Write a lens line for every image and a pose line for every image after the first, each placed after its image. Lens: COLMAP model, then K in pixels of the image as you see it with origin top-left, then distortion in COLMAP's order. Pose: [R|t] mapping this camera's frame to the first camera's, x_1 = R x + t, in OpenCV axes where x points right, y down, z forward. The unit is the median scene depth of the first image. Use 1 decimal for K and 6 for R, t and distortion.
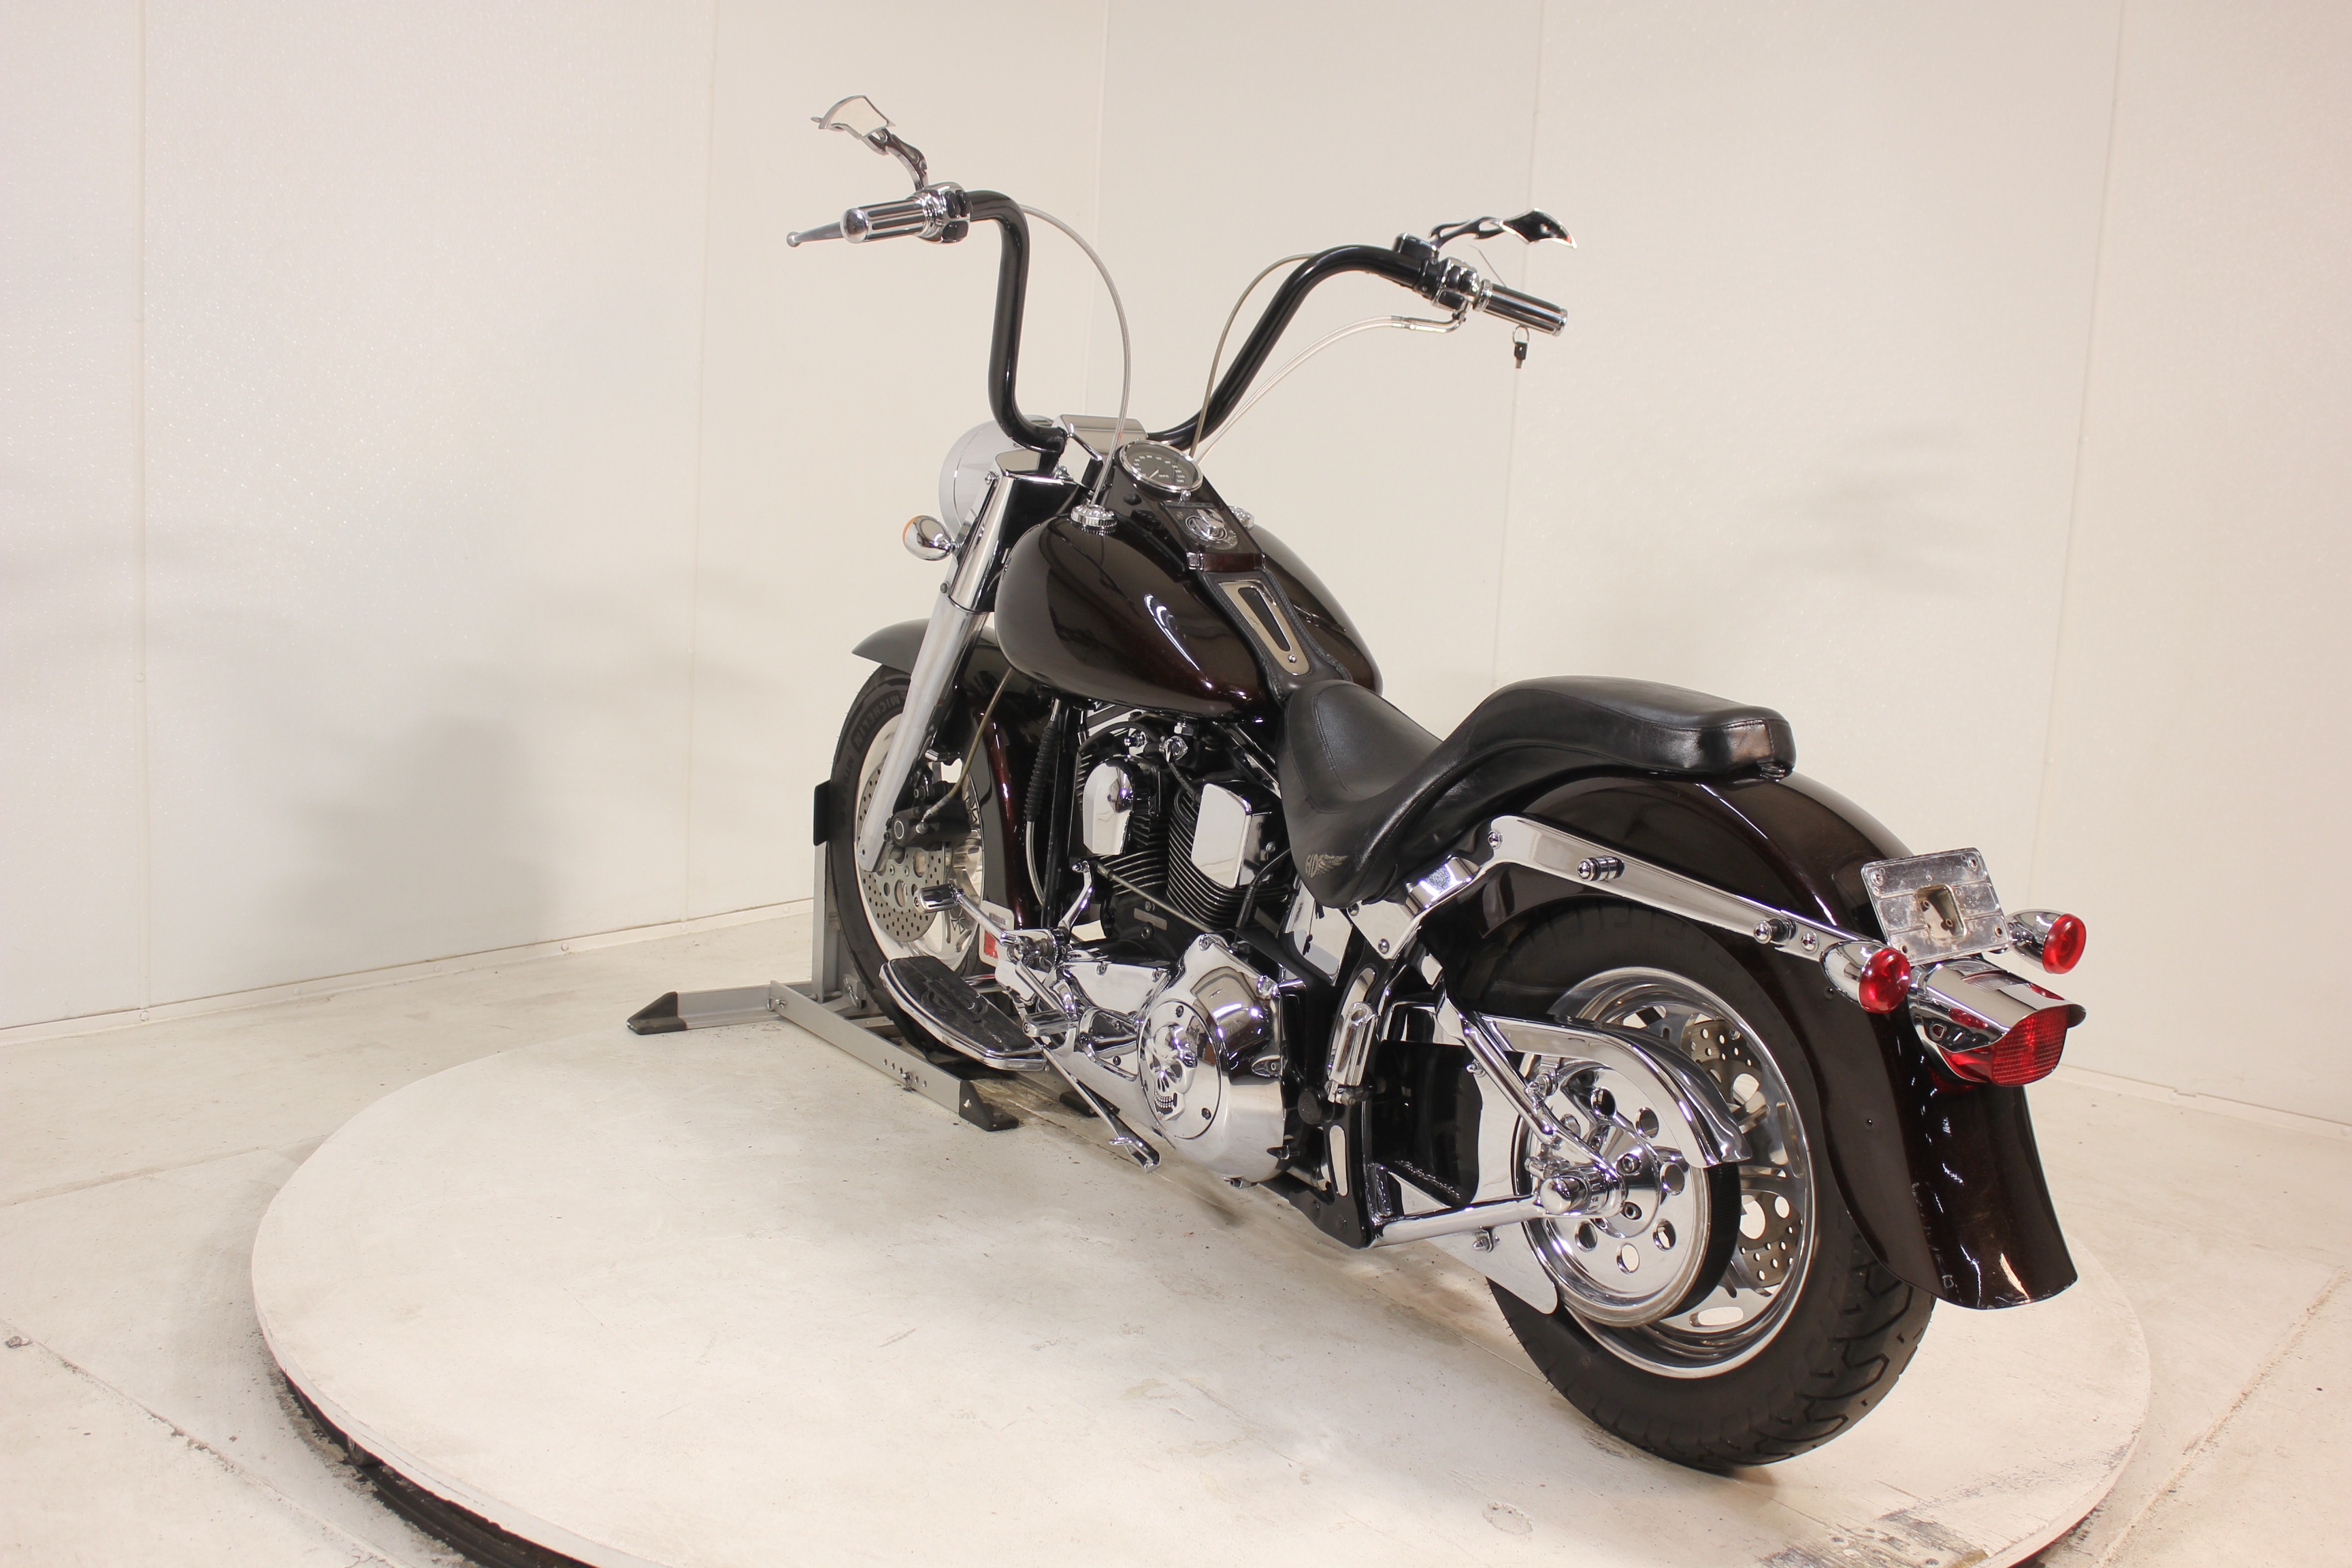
lens RADIAL K [[2236.3, 0, 1165.4], [0, 2236.3, 785.2], [0, 0, 1]] dist [-0.053011, 0.000000]
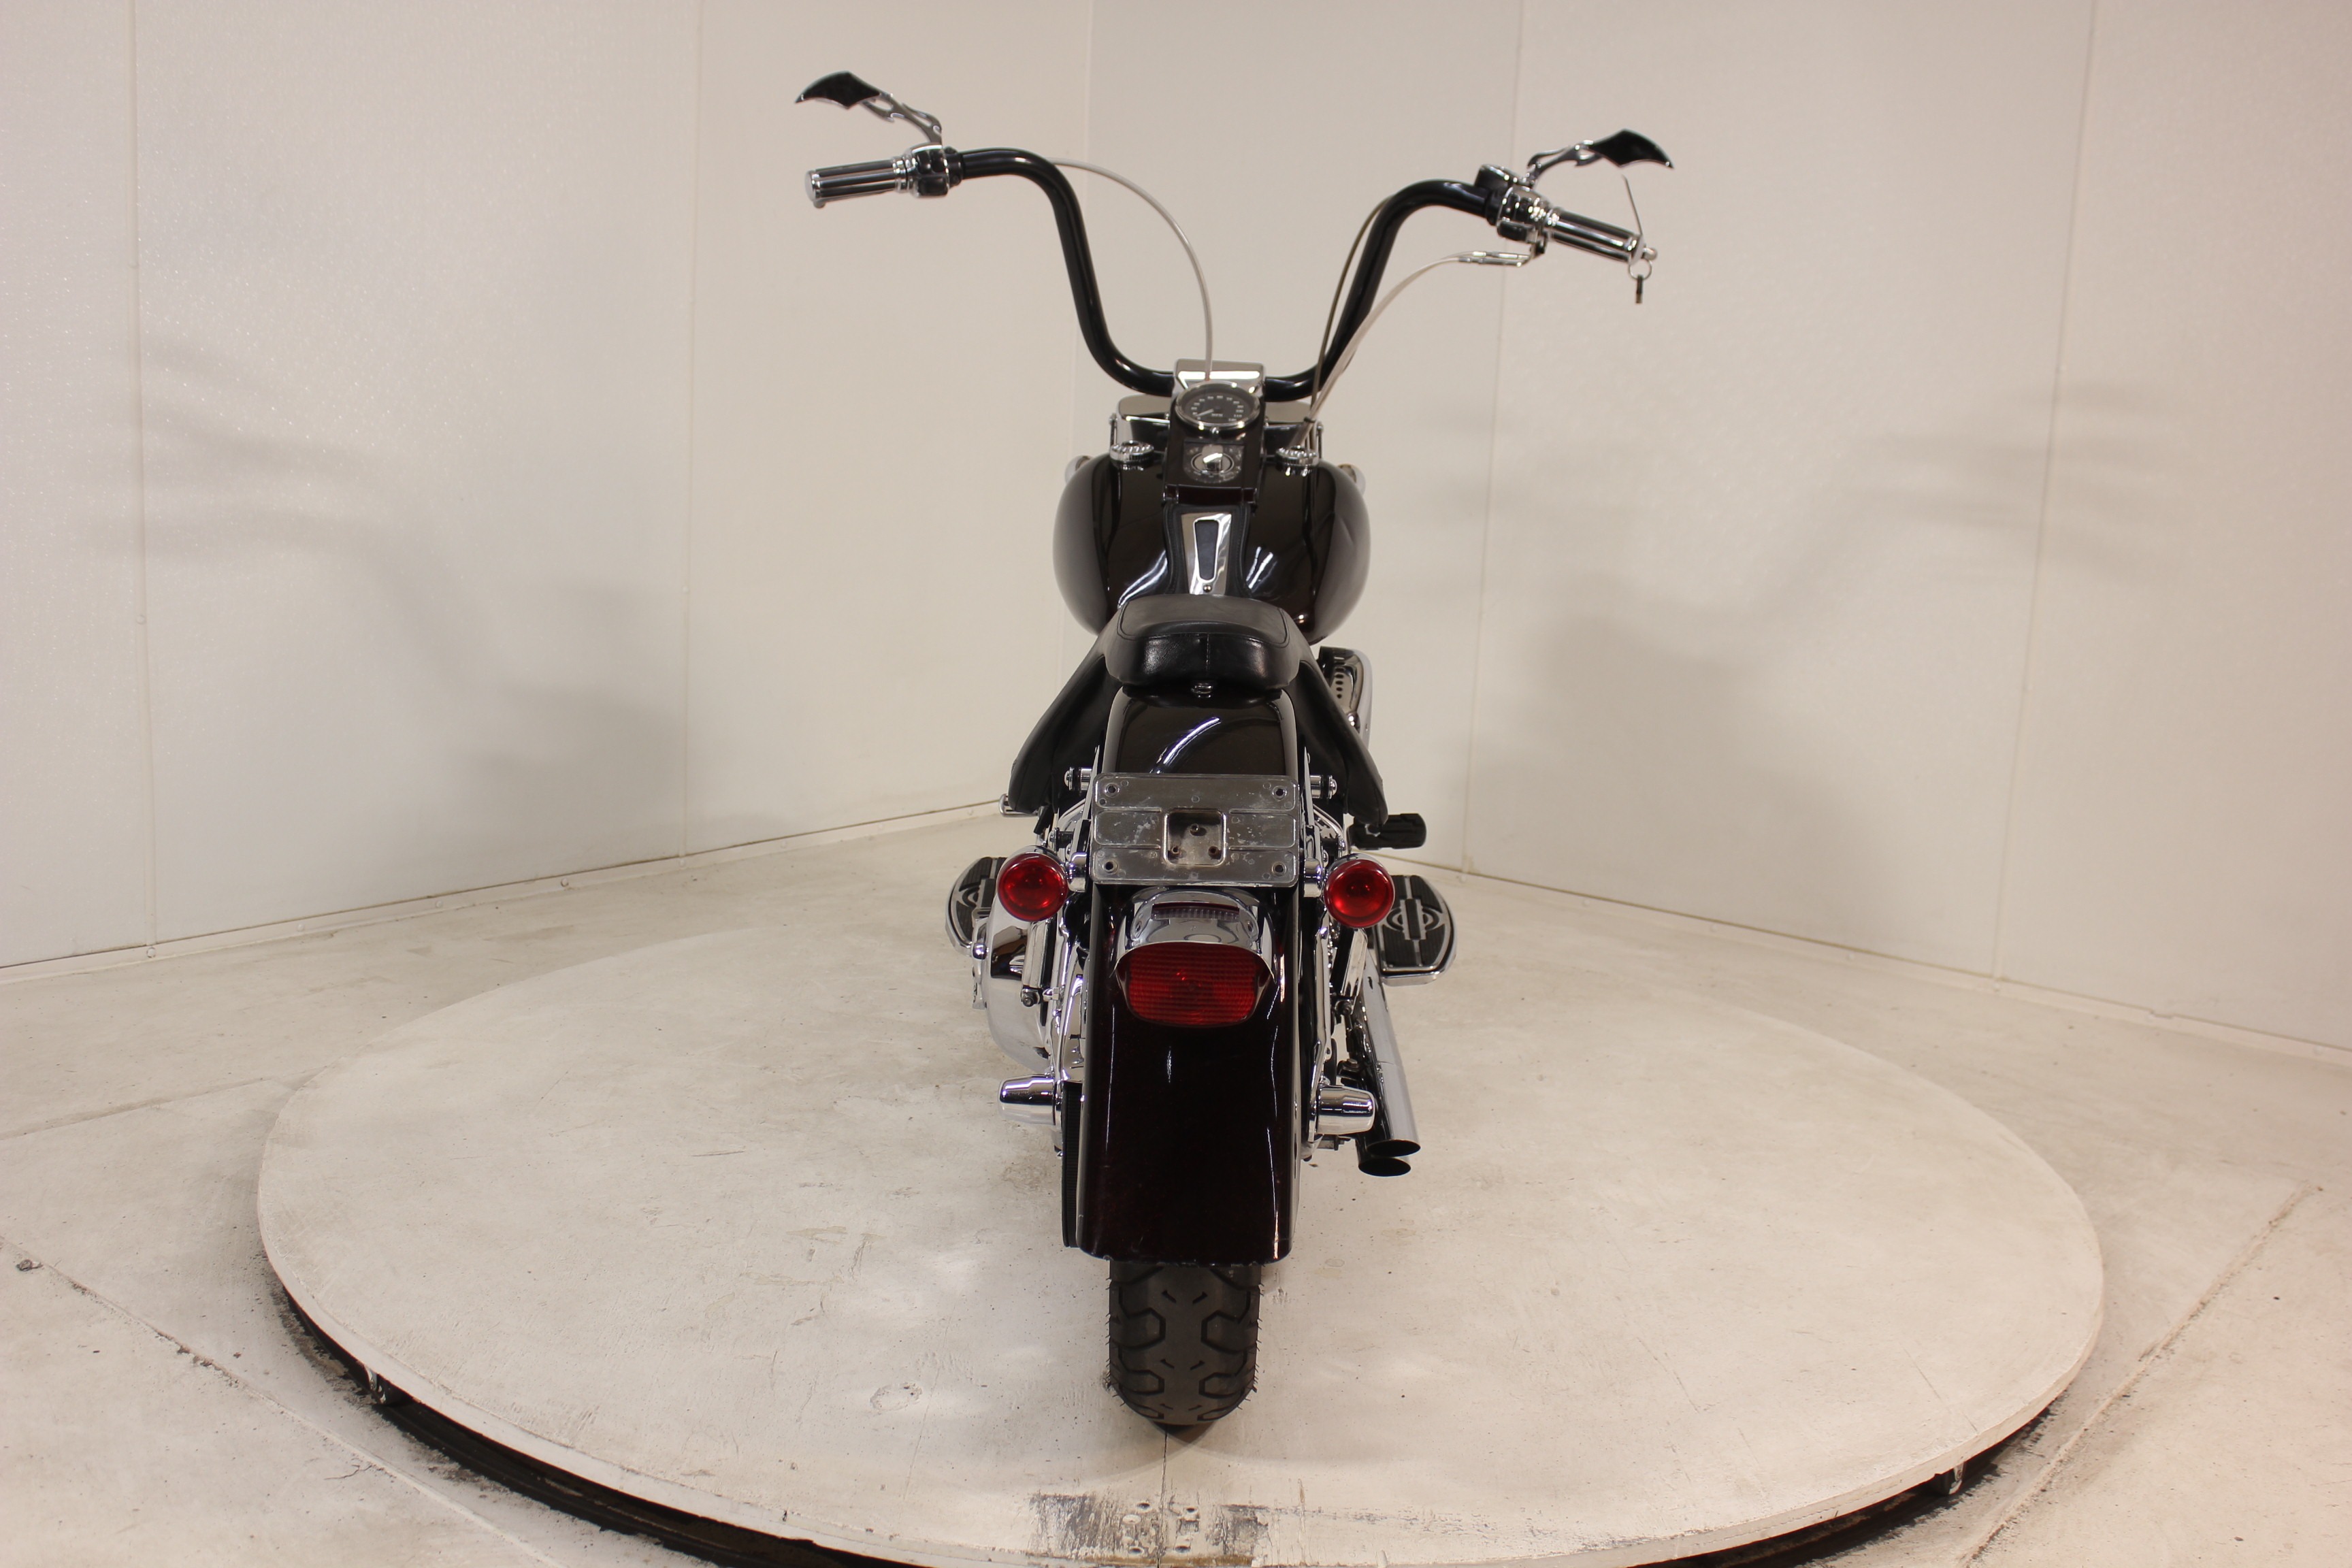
lens RADIAL K [[2236.3, 0, 1170.8], [0, 2236.3, 773.2], [0, 0, 1]] dist [-0.053011, 0.000000]
pose [[0.999968, -0.007520, -0.002729, 0.014204], [0.007578, 0.999731, 0.021921, 0.003888], [0.002564, -0.021941, 0.999756, -0.018647]]
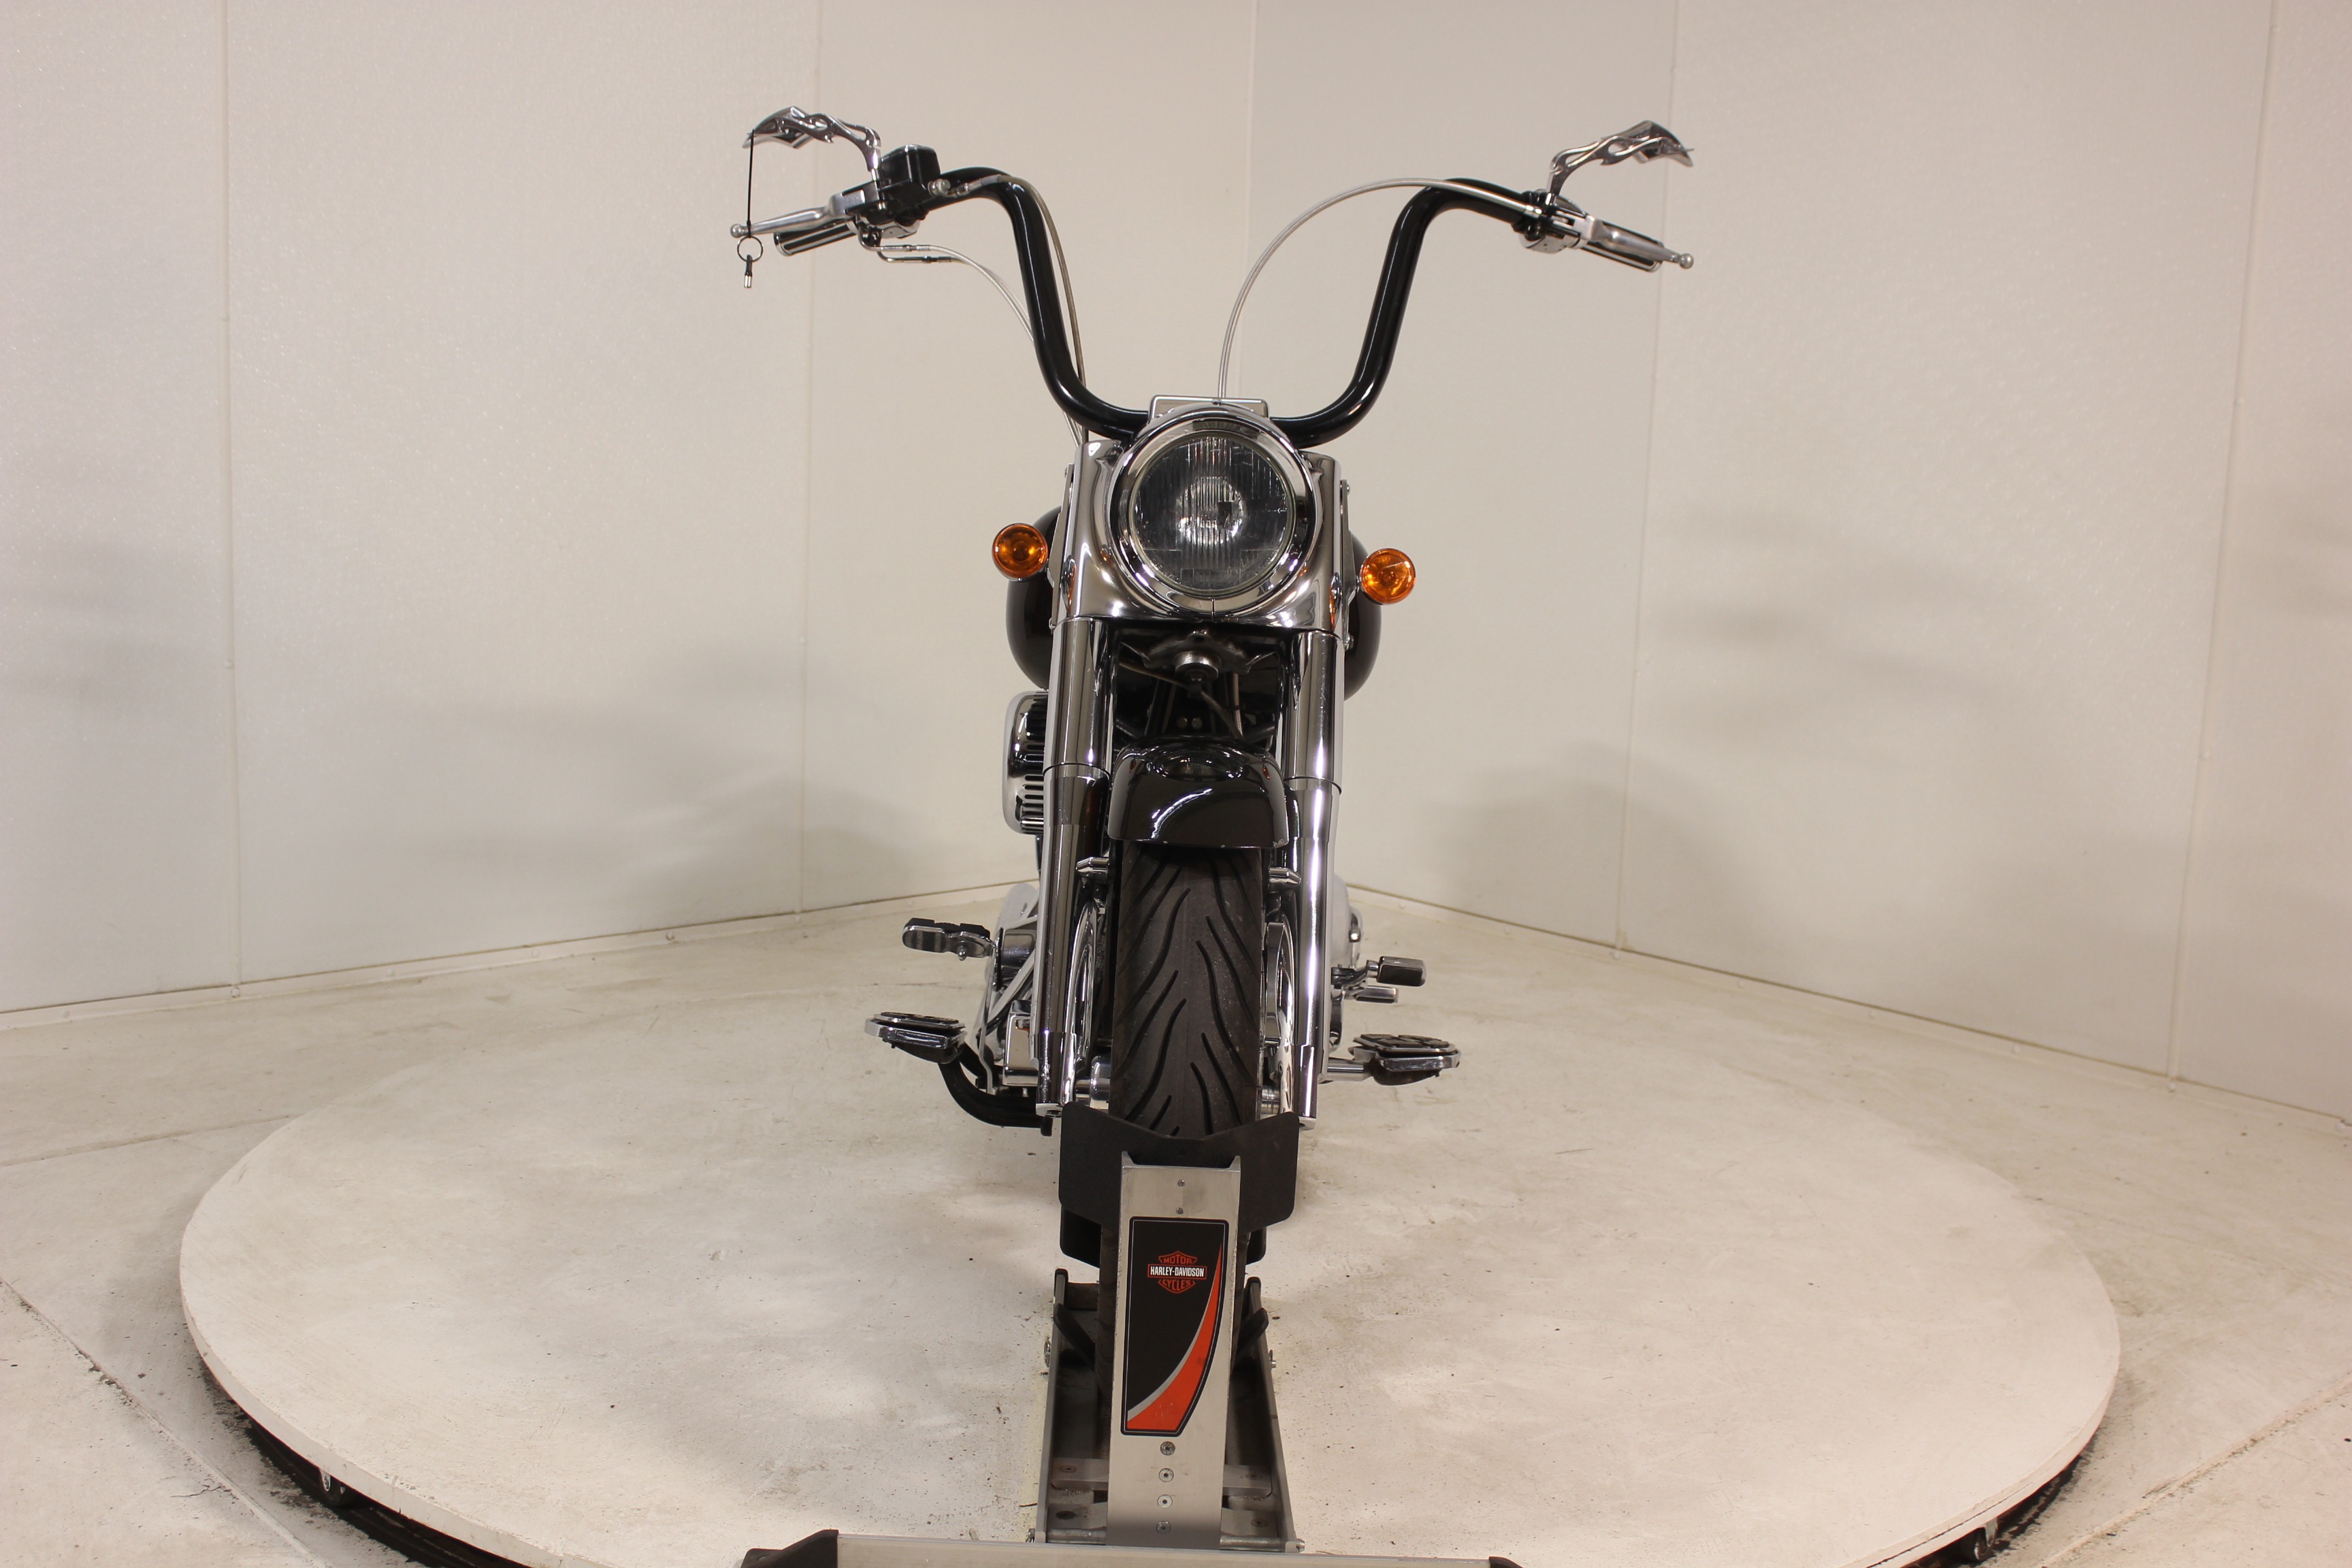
lens RADIAL K [[2364.2, 0, 1179.2], [0, 2364.2, 783.3], [0, 0, 1]] dist [-0.039639, 0.000000]
pose [[0.988183, 0.006076, -0.153156, 0.181972], [-0.007040, 0.999959, -0.005753, 0.012792], [0.153114, 0.006763, 0.988185, -0.022890]]
